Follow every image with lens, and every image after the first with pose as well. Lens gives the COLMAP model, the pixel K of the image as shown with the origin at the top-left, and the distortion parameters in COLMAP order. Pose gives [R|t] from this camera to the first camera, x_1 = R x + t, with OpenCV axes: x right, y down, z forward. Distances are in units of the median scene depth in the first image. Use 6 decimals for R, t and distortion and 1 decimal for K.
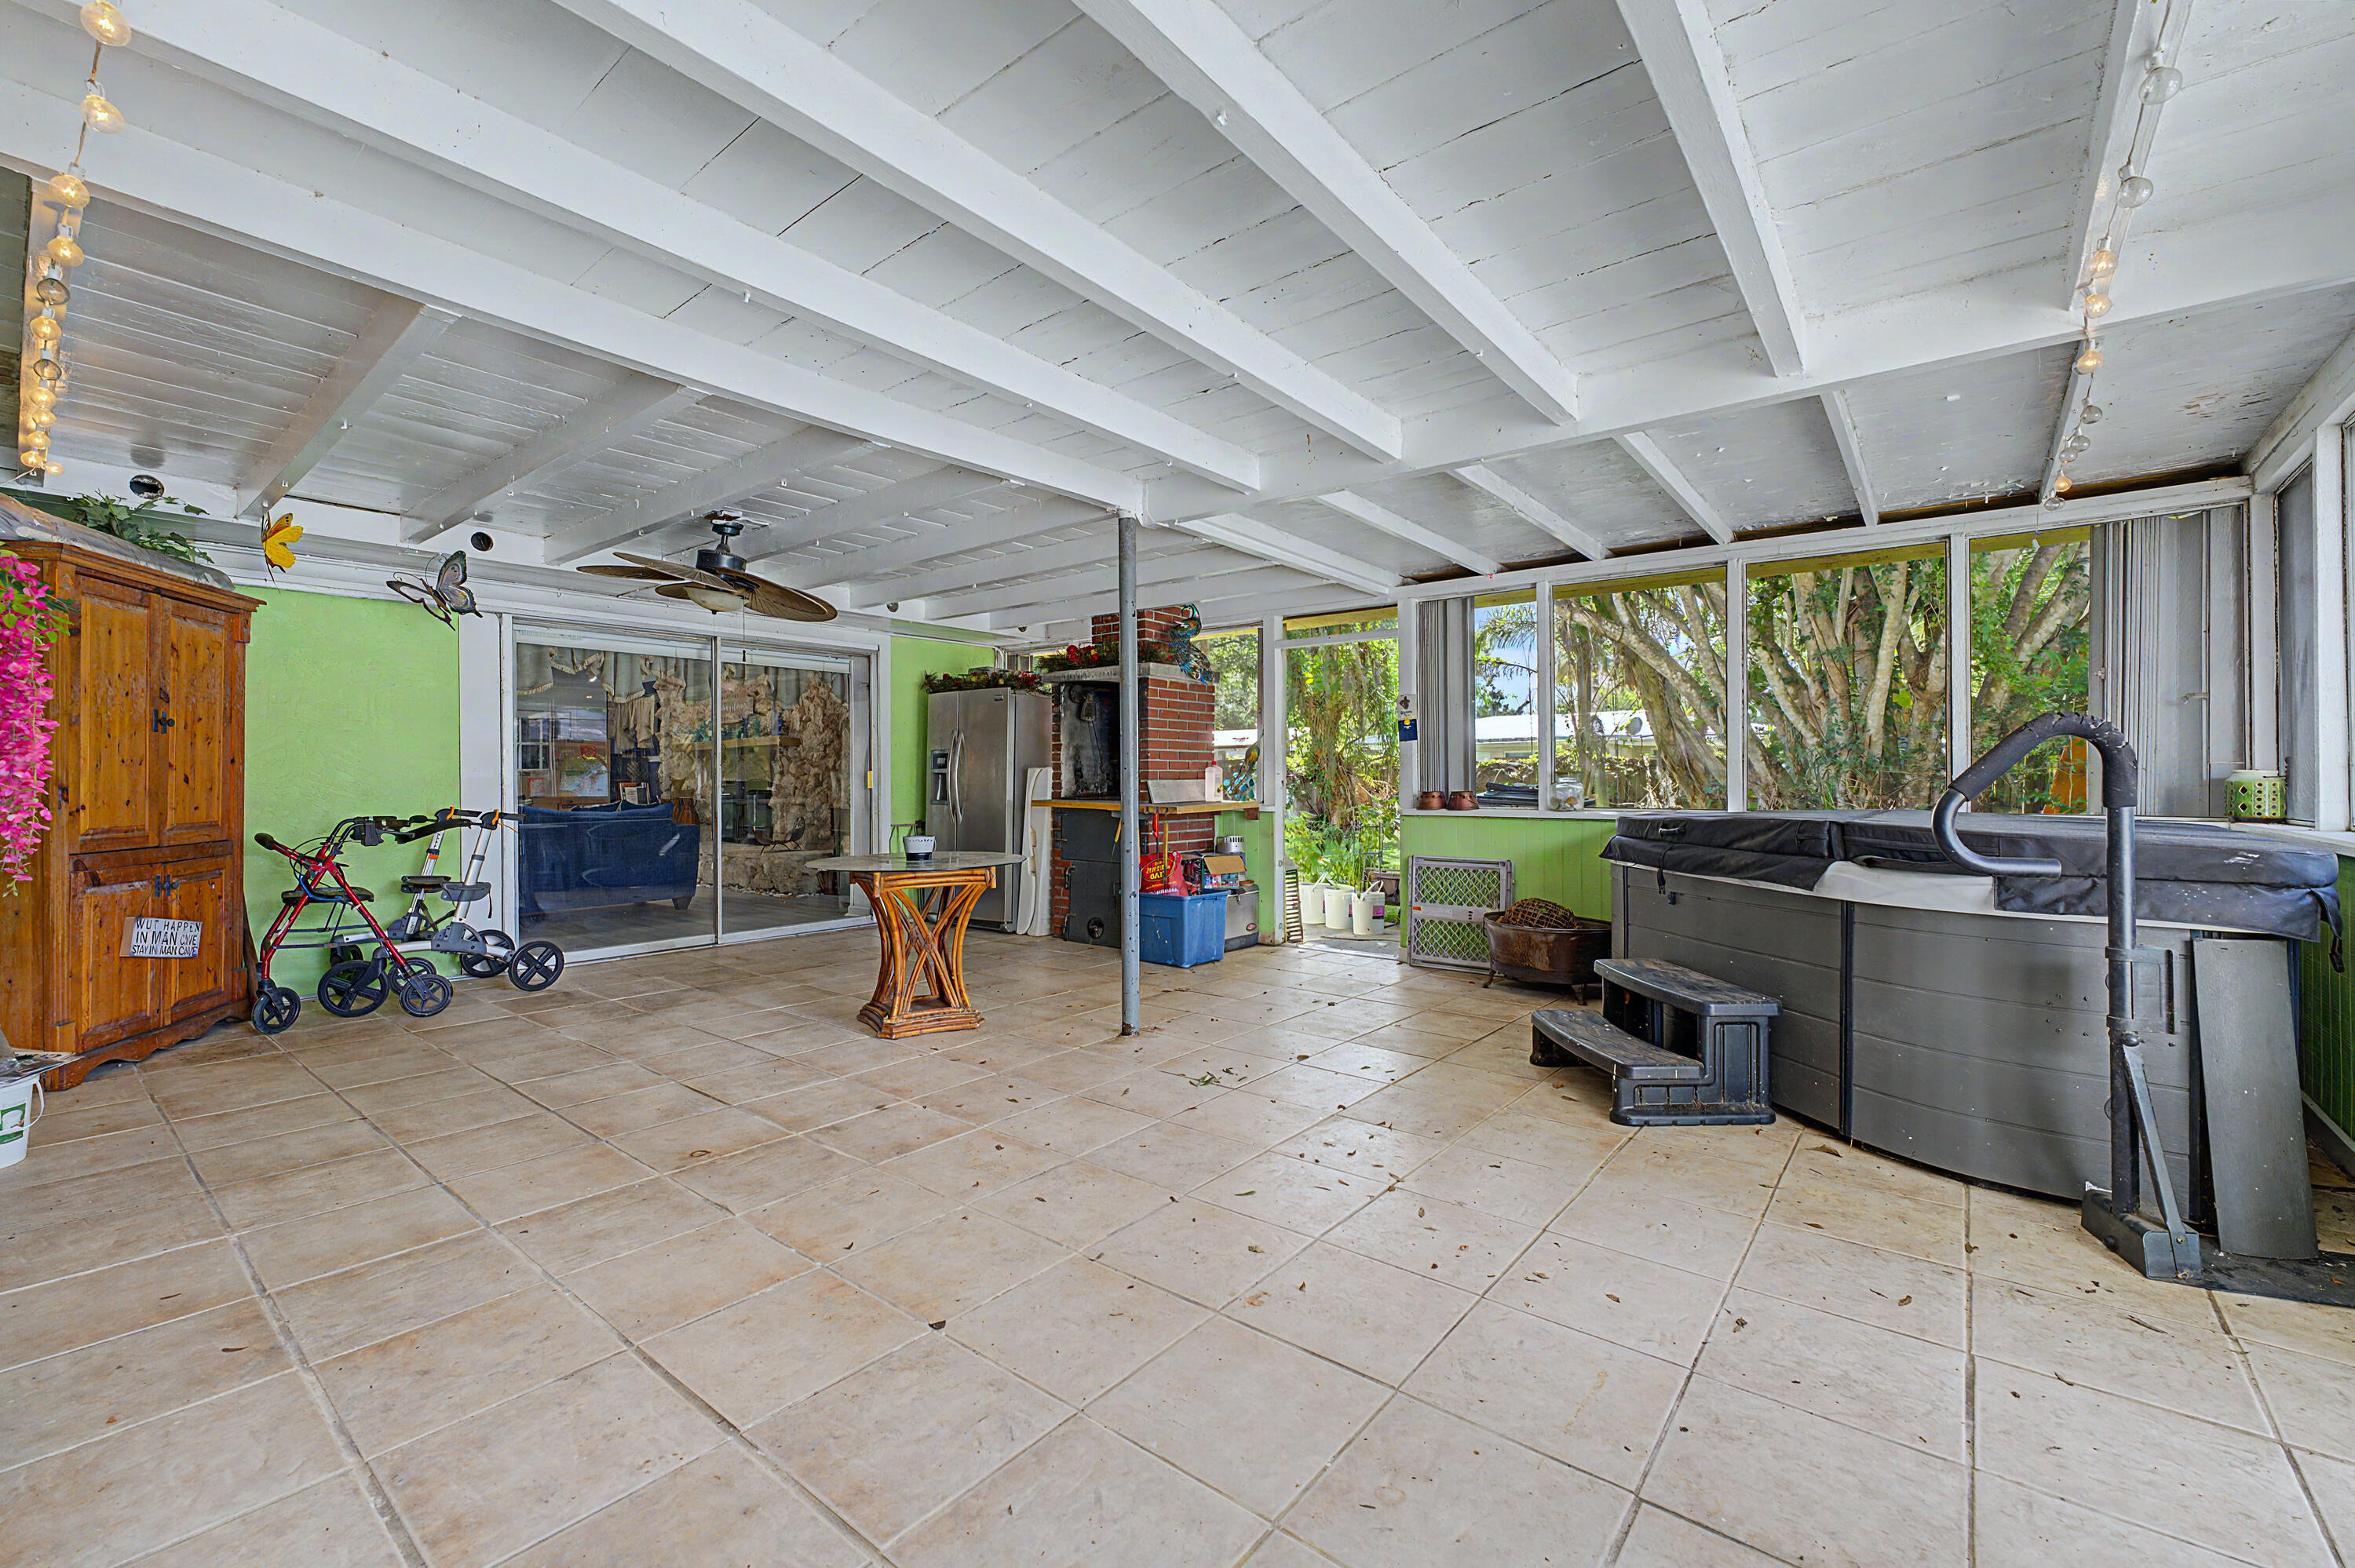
lens RADIAL K [[972.0, 0, 1179.2], [0, 972.0, 782.8], [0, 0, 1]] dist [0.000625, 0.000074]
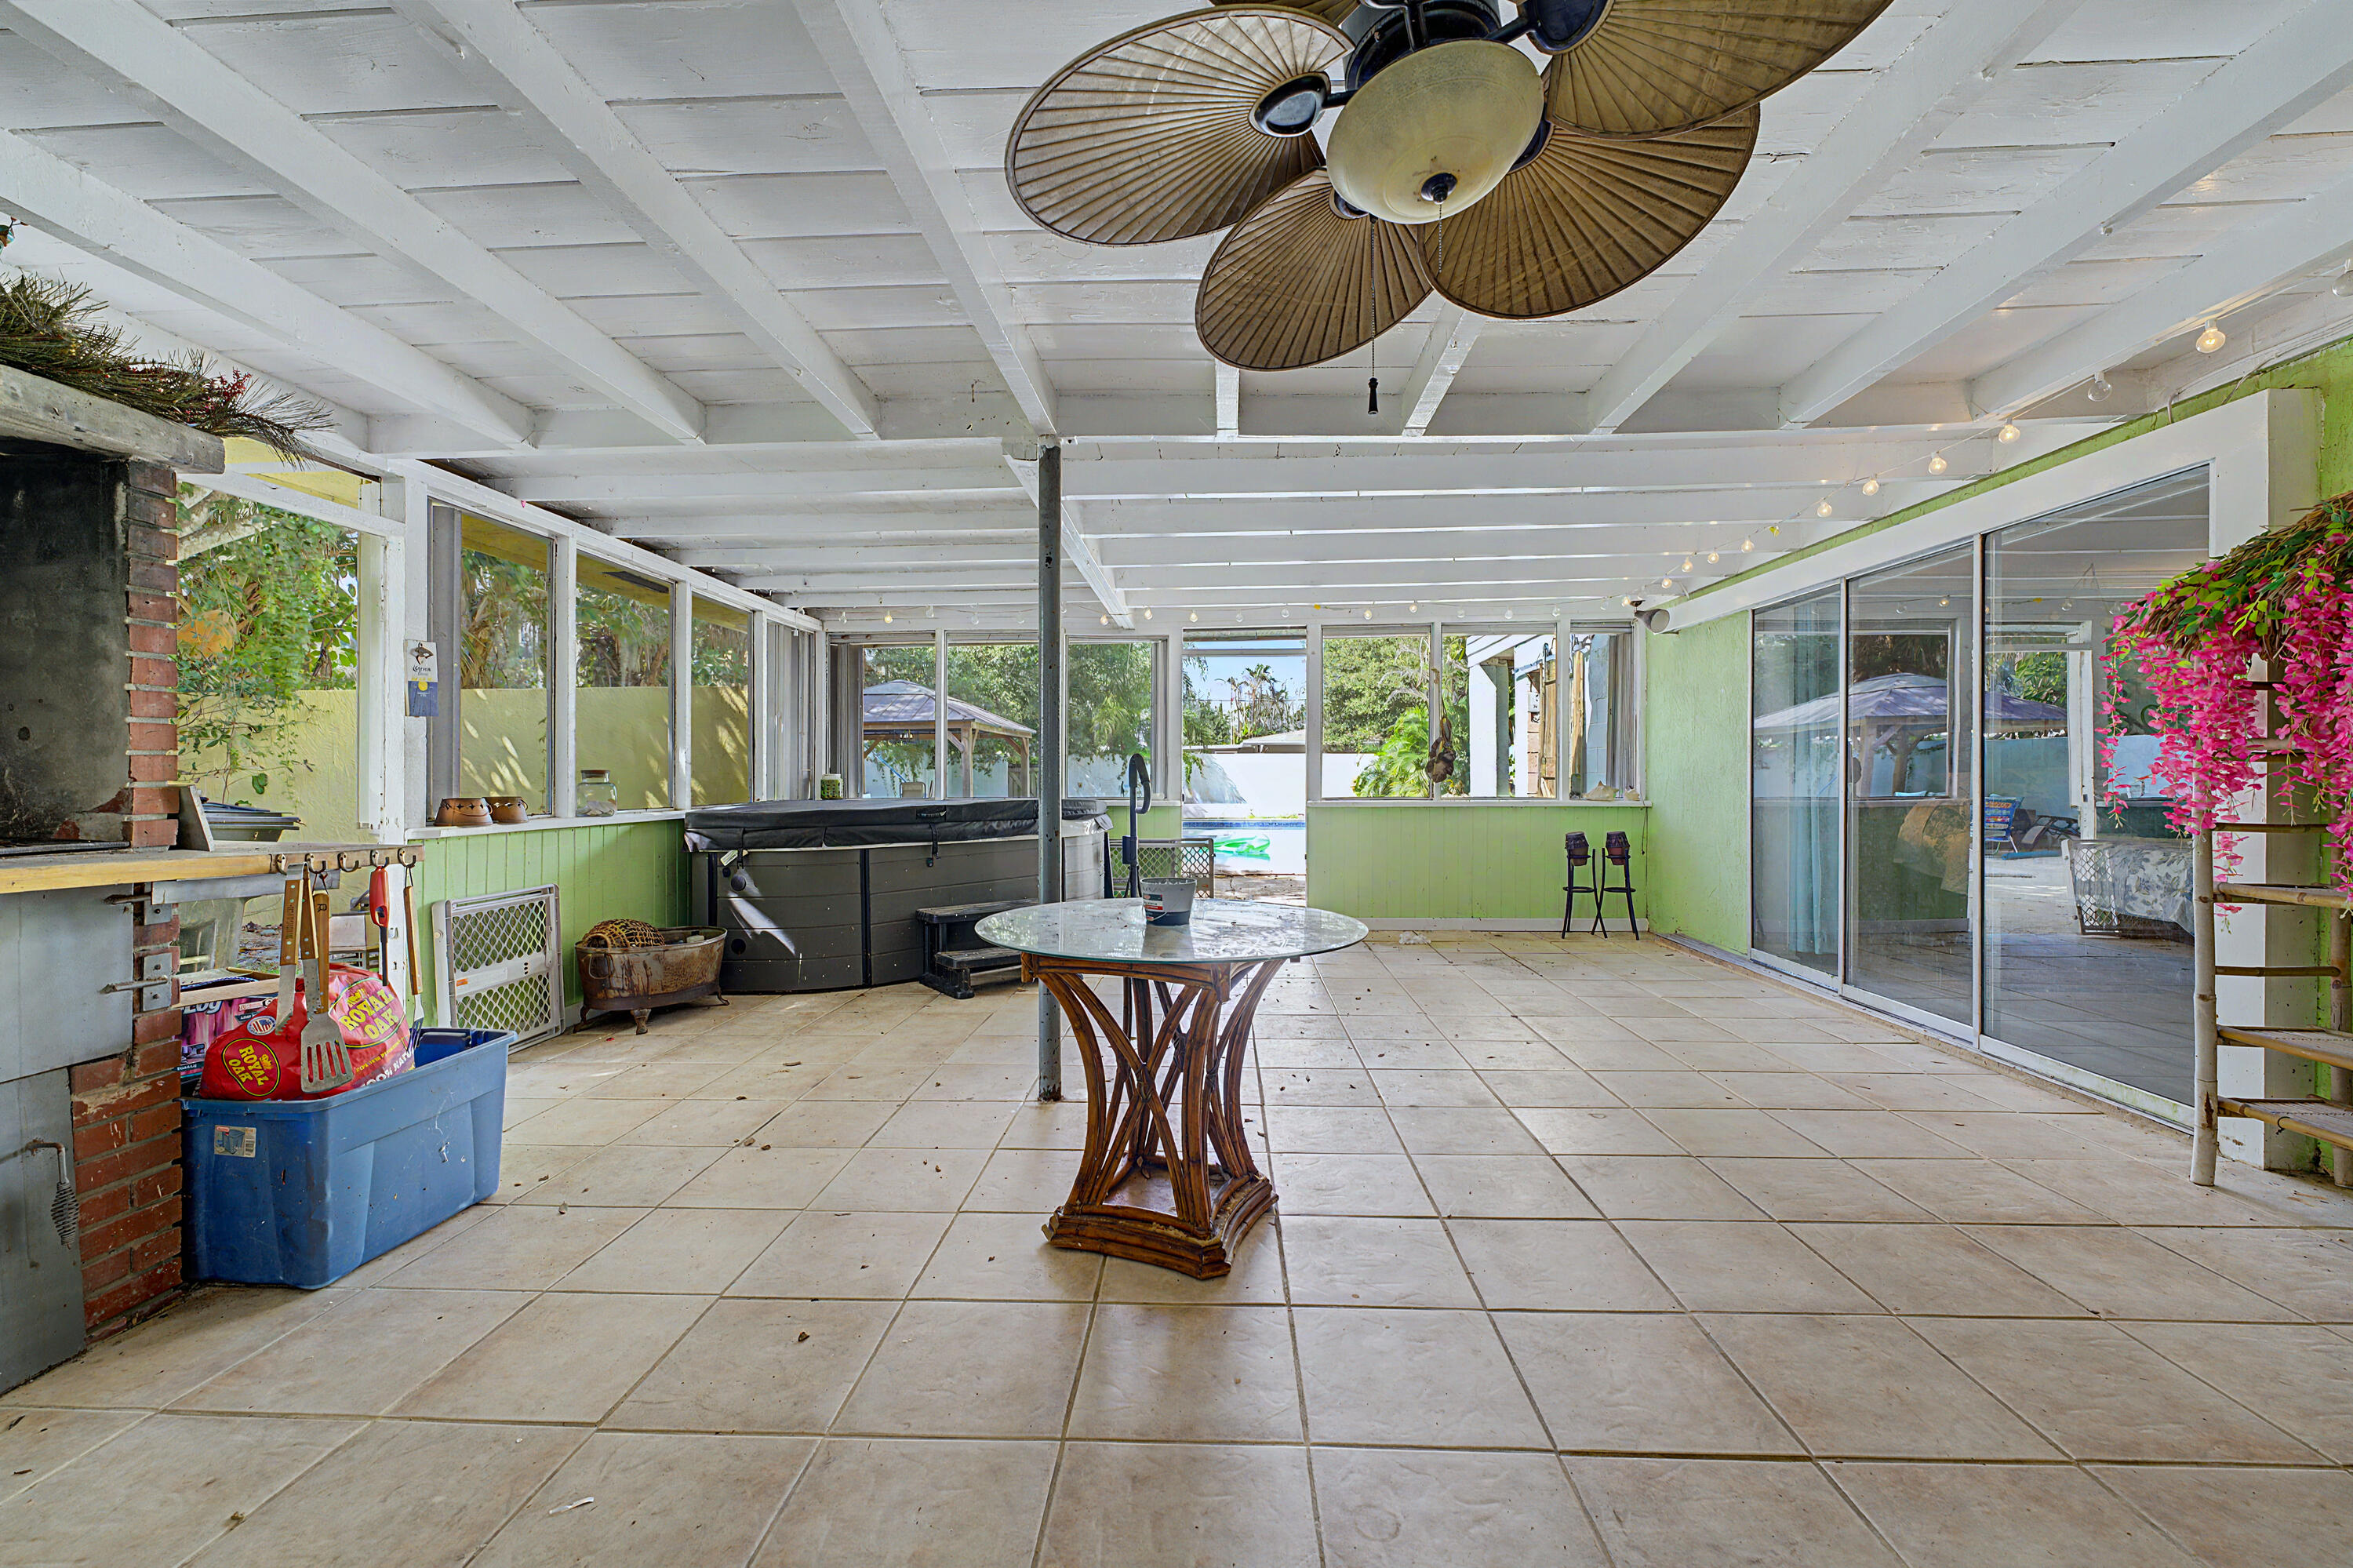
lens RADIAL K [[962.1, 0, 1178.4], [0, 962.1, 785.2], [0, 0, 1]] dist [-0.000842, -0.000035]
pose [[-0.587888, 0.005154, 0.808926, -0.600446], [0.003168, 0.999987, -0.004069, 0.005719], [-0.808936, 0.000171, -0.587896, 1.109787]]
